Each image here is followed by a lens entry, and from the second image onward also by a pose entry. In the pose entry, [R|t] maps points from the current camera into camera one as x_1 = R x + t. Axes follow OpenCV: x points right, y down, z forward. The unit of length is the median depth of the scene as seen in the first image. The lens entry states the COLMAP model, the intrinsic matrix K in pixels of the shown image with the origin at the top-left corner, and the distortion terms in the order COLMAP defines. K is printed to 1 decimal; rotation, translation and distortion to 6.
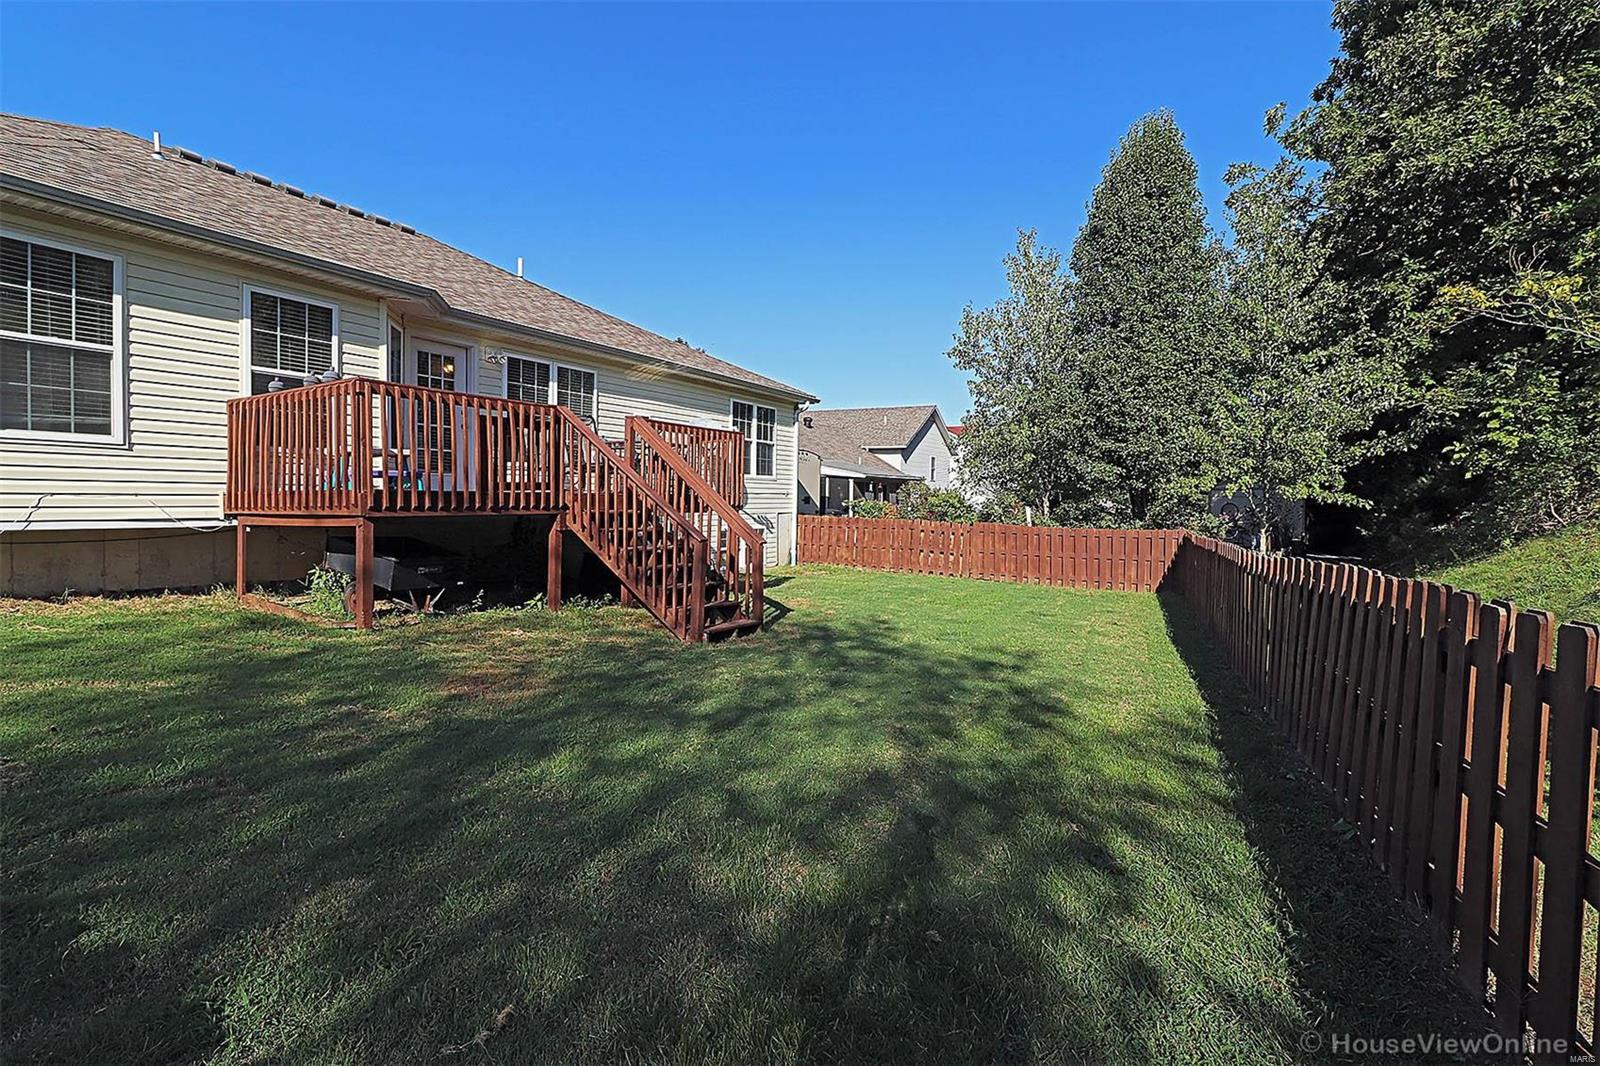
lens RADIAL K [[735.8, 0, 806.2], [0, 735.8, 517.9], [0, 0, 1]] dist [0.000124, -0.000964]
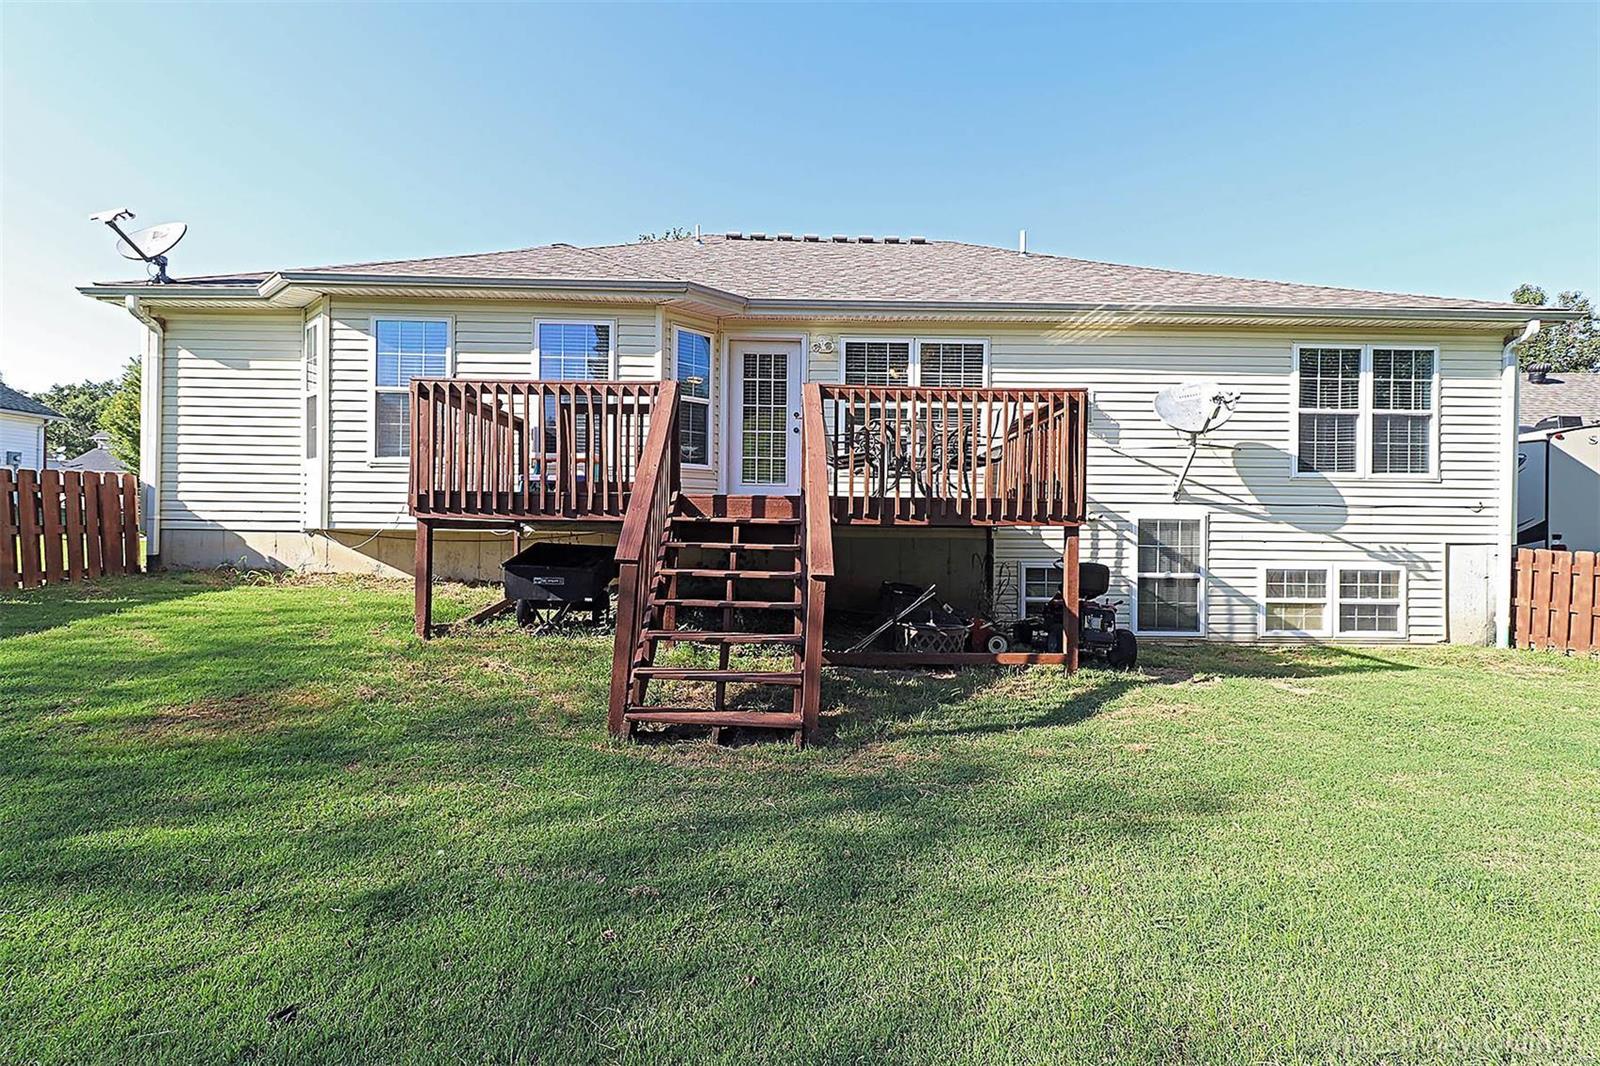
lens RADIAL K [[735.8, 0, 806.2], [0, 735.8, 517.9], [0, 0, 1]] dist [0.000124, -0.000964]
pose [[0.514649, -0.008252, -0.857362, 0.254810], [-0.029819, 0.999176, -0.027517, 0.005173], [0.856883, 0.039727, 0.513979, 0.470147]]
